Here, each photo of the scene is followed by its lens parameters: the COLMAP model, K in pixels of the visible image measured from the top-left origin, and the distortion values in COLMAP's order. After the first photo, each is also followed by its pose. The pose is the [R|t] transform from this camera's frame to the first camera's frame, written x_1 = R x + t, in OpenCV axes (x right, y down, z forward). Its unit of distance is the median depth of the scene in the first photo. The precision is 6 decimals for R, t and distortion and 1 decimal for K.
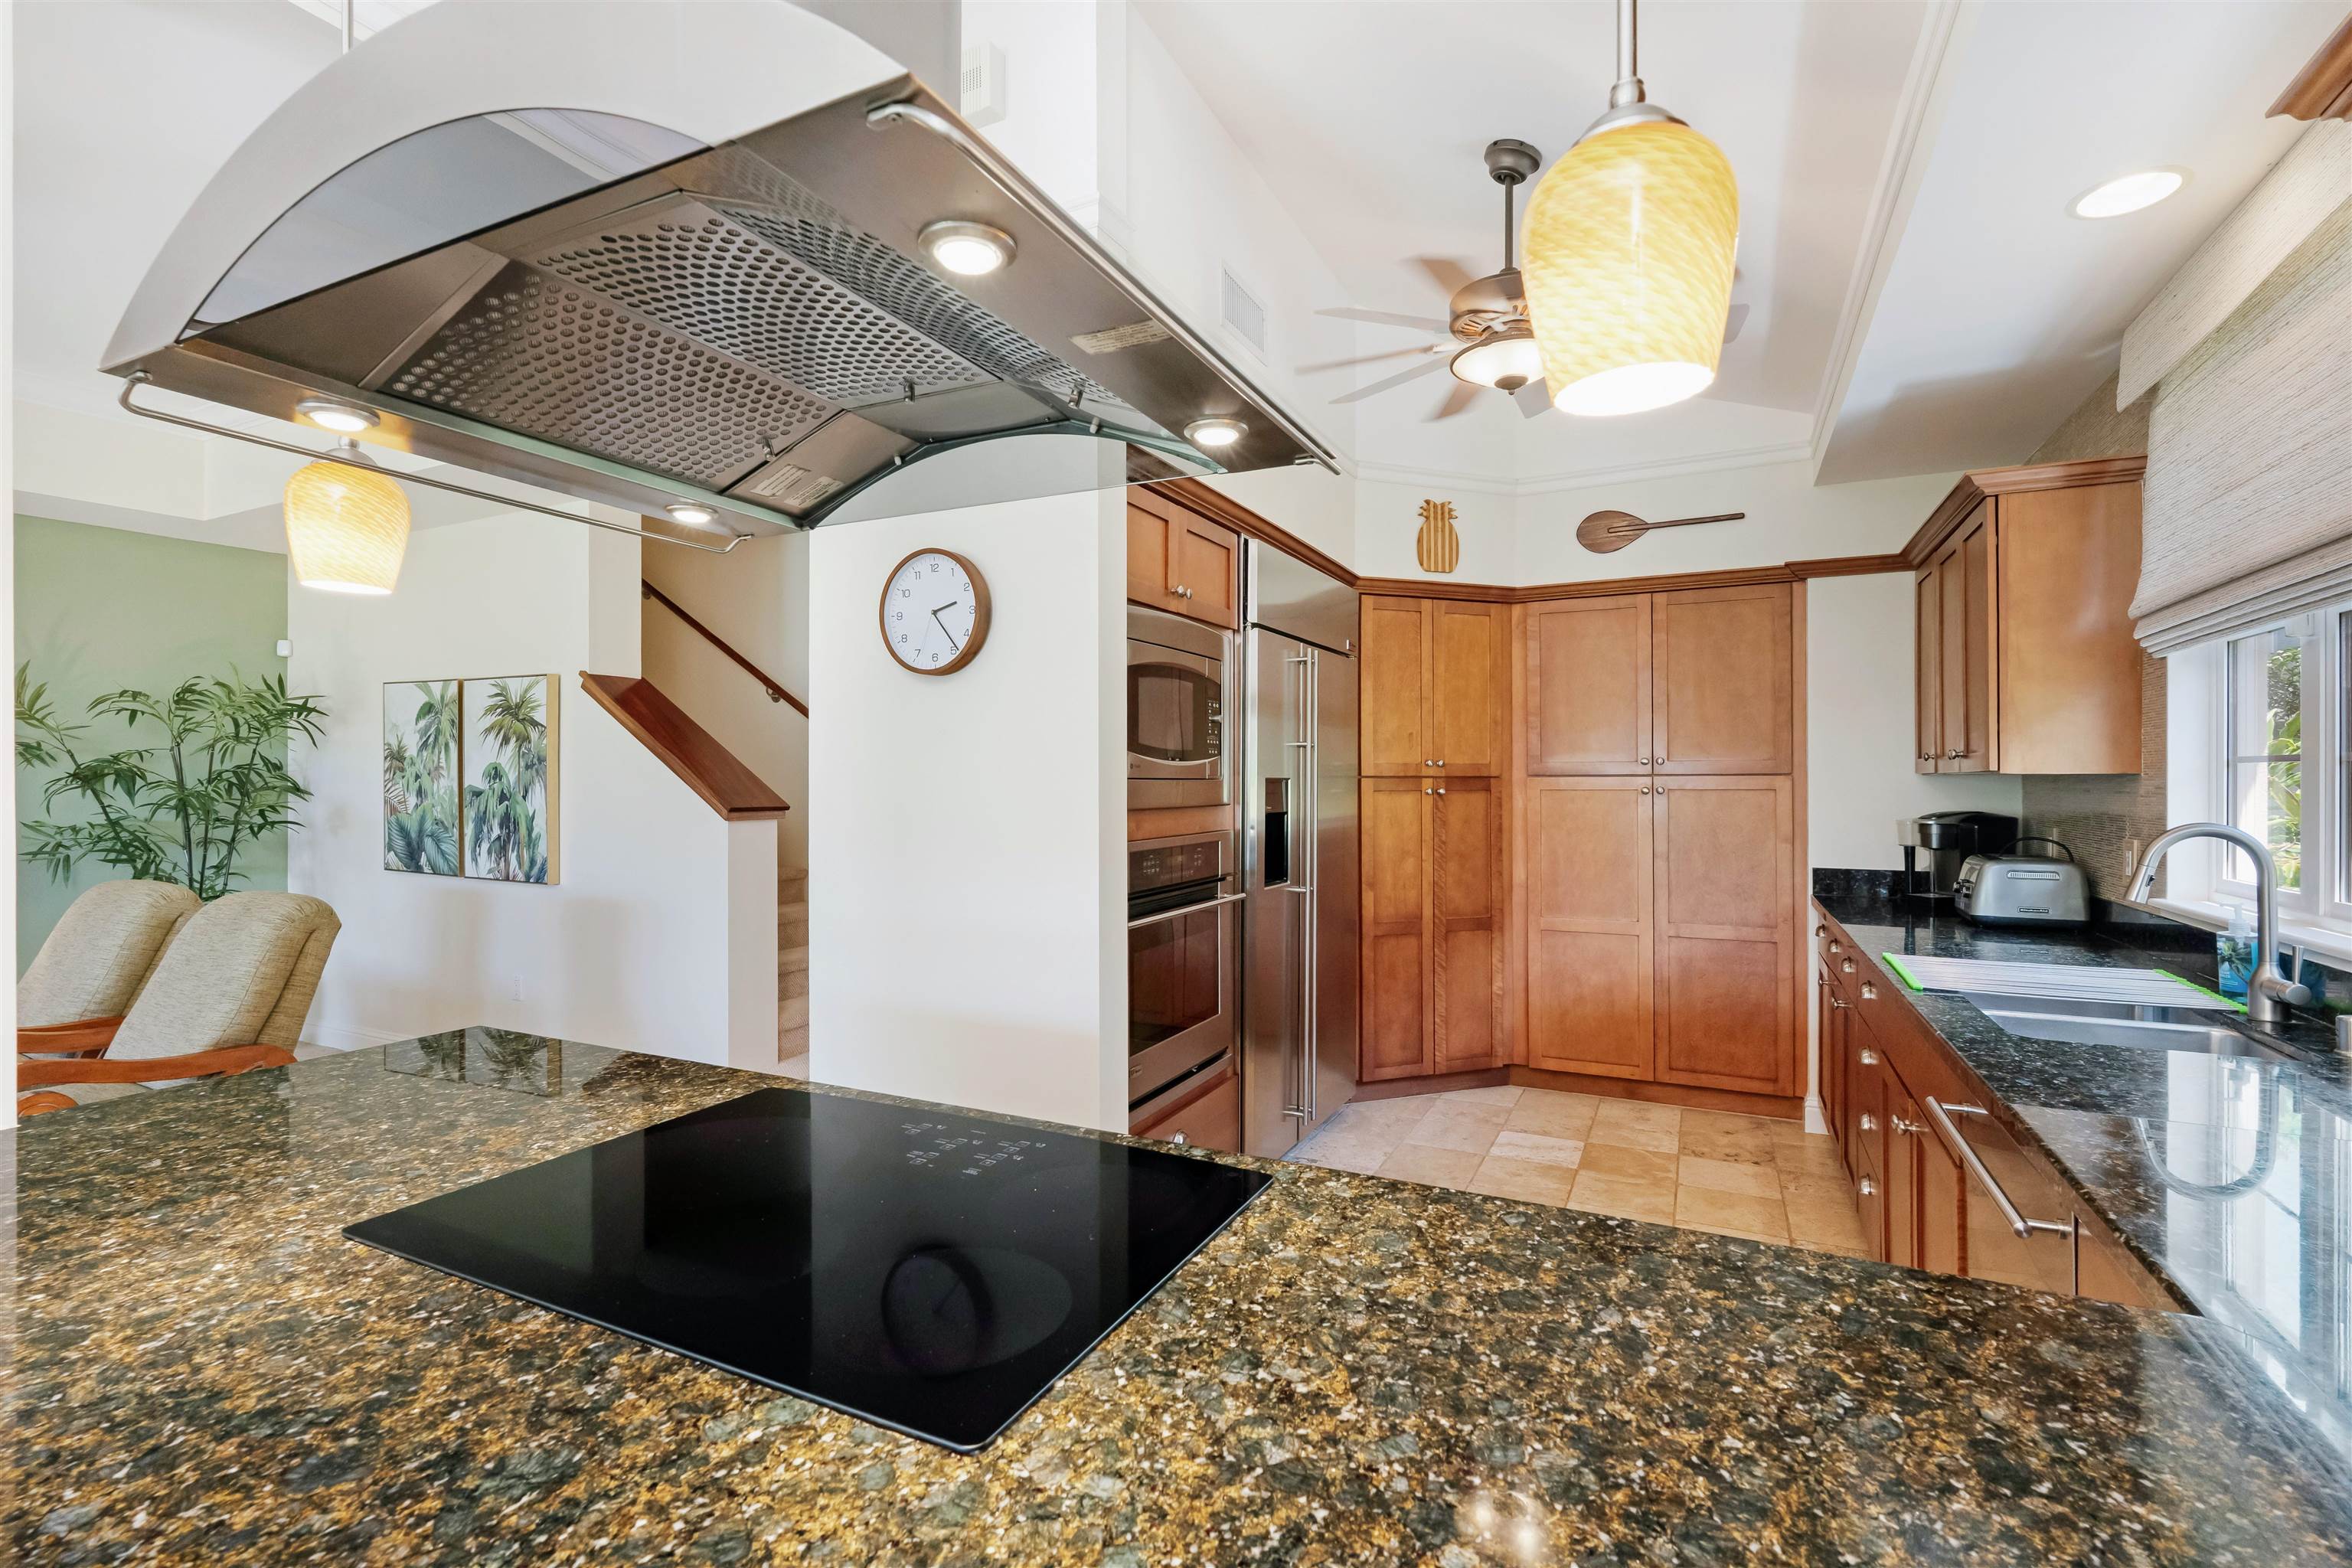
lens RADIAL K [[1098.9, 0, 1176.0], [0, 1098.9, 784.0], [0, 0, 1]] dist [-0.000401, -0.000500]
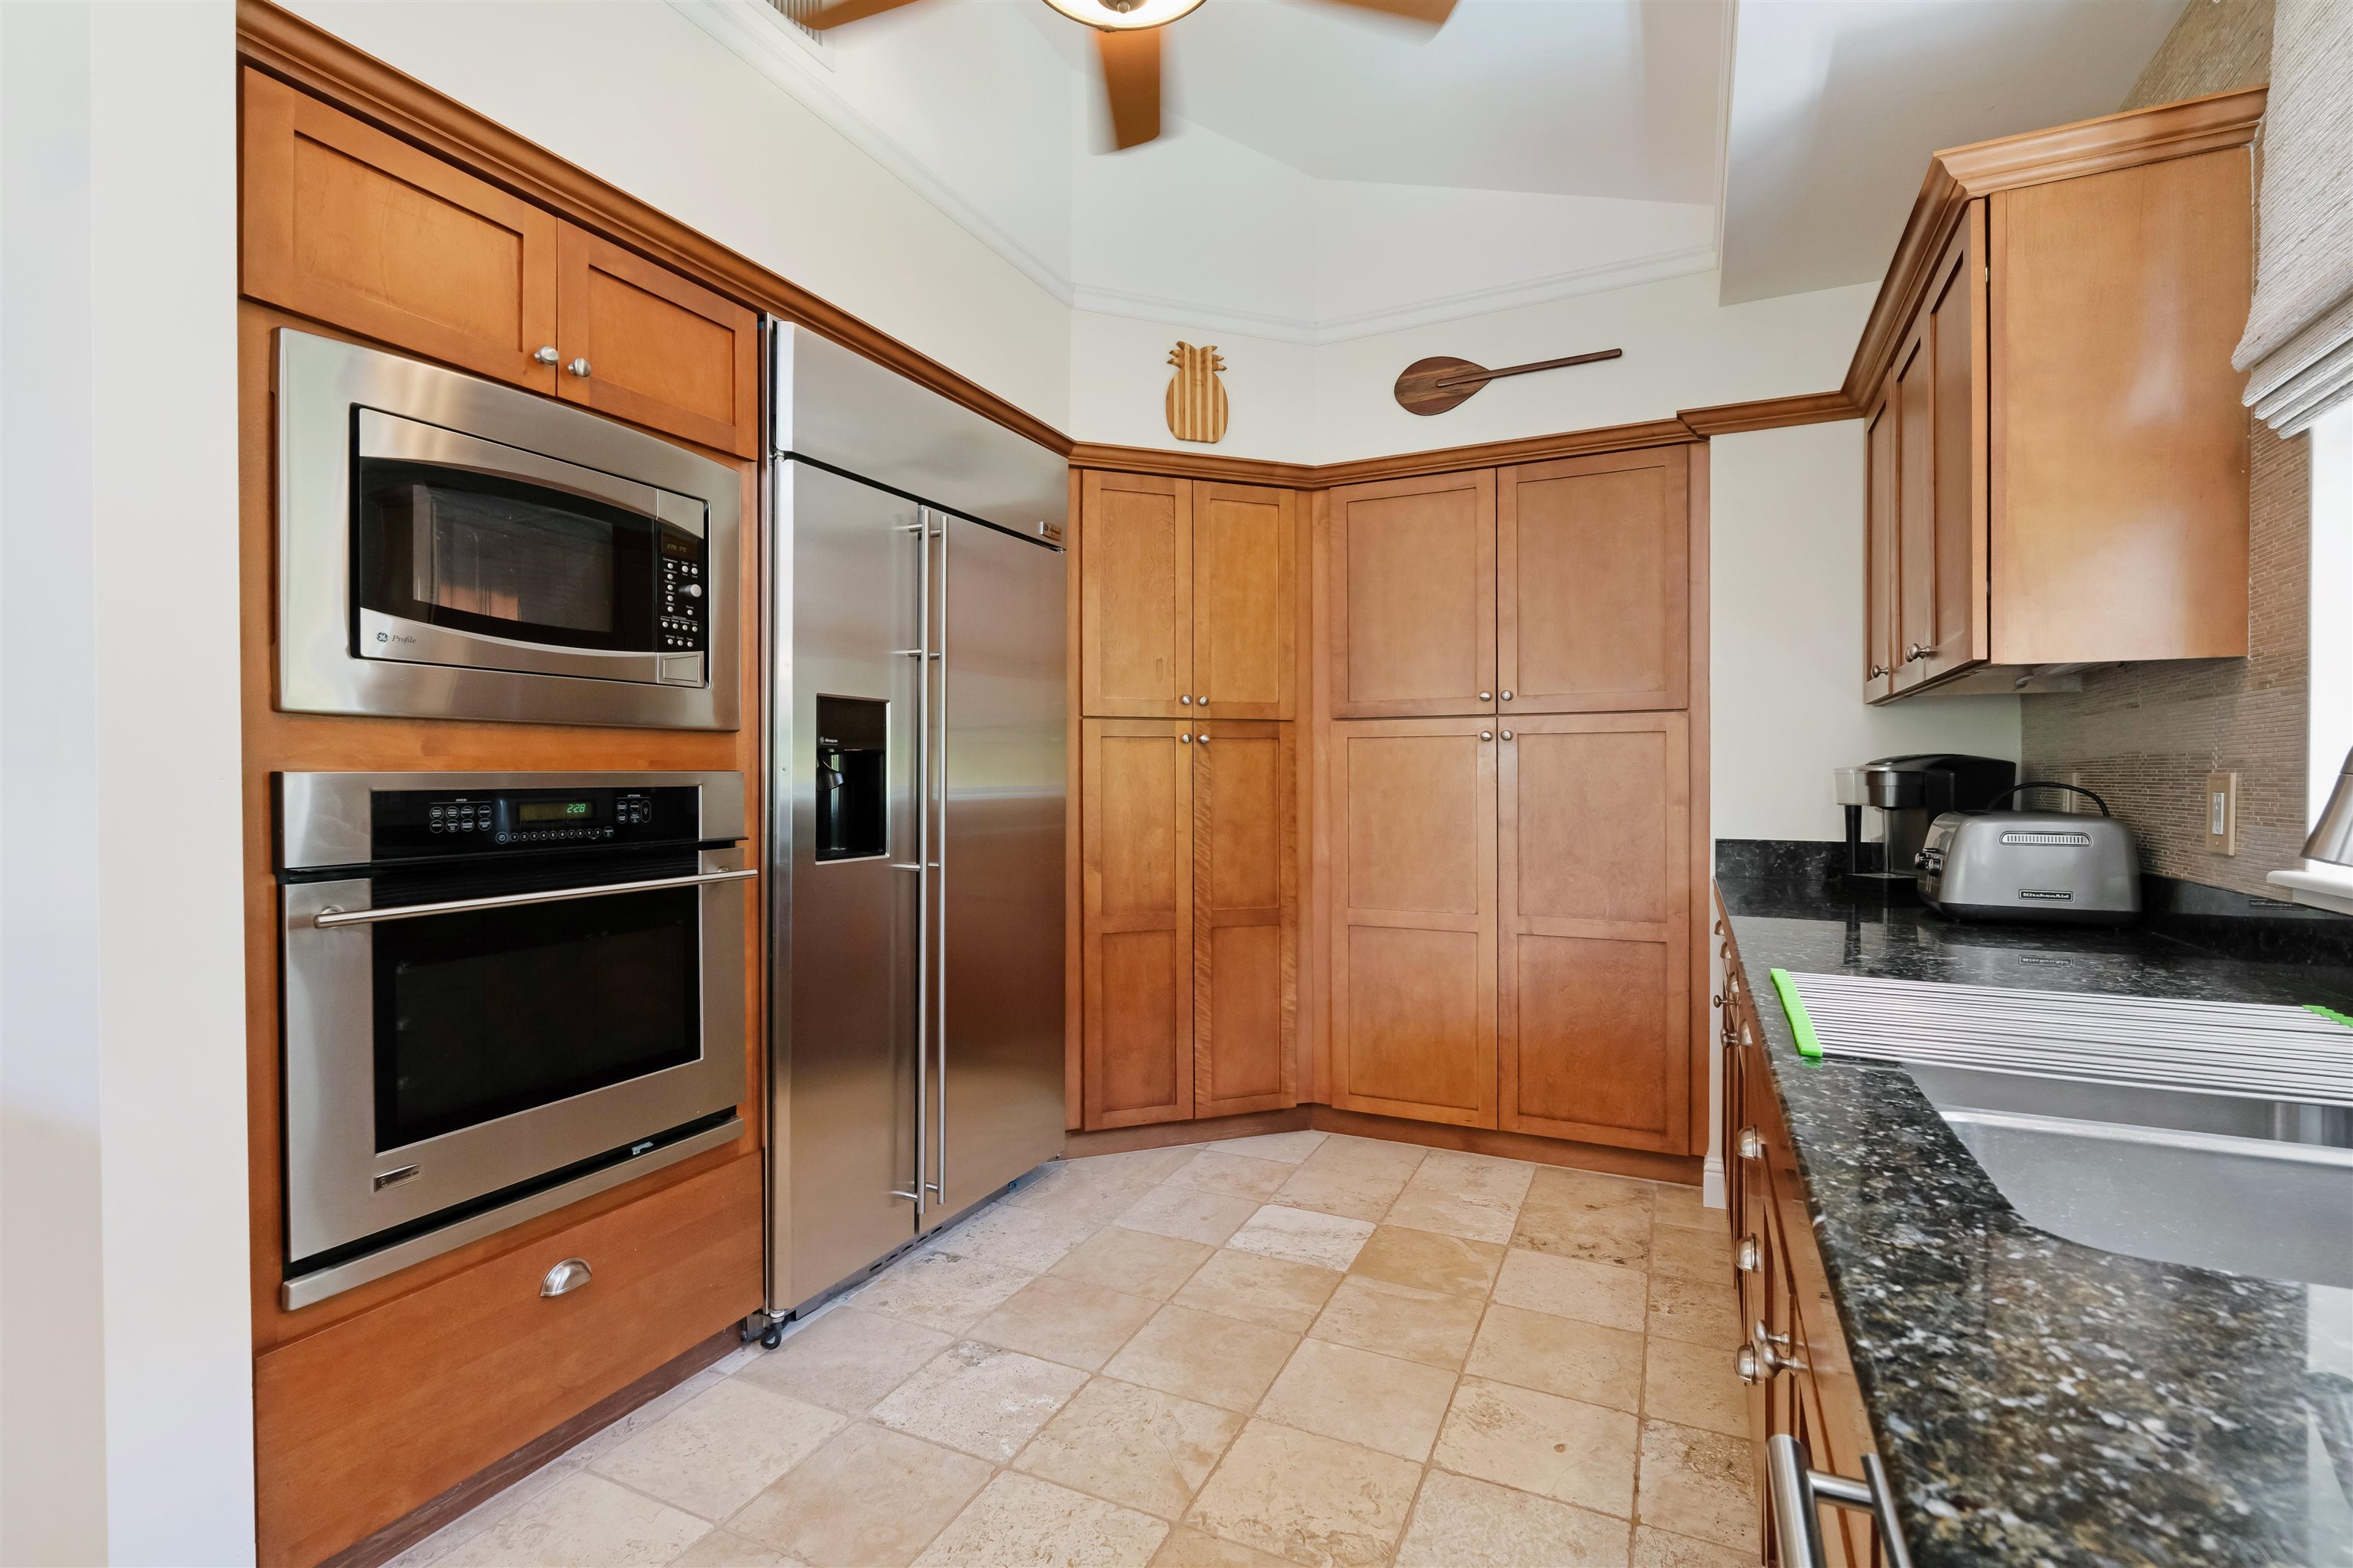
lens RADIAL K [[1086.3, 0, 1073.2], [0, 1086.3, 794.0], [0, 0, 1]] dist [-0.009002, 0.001036]
pose [[0.998447, -0.006188, -0.055372, 0.198308], [0.006995, 0.999872, 0.014391, 0.033673], [0.055276, -0.014756, 0.998362, 0.269512]]
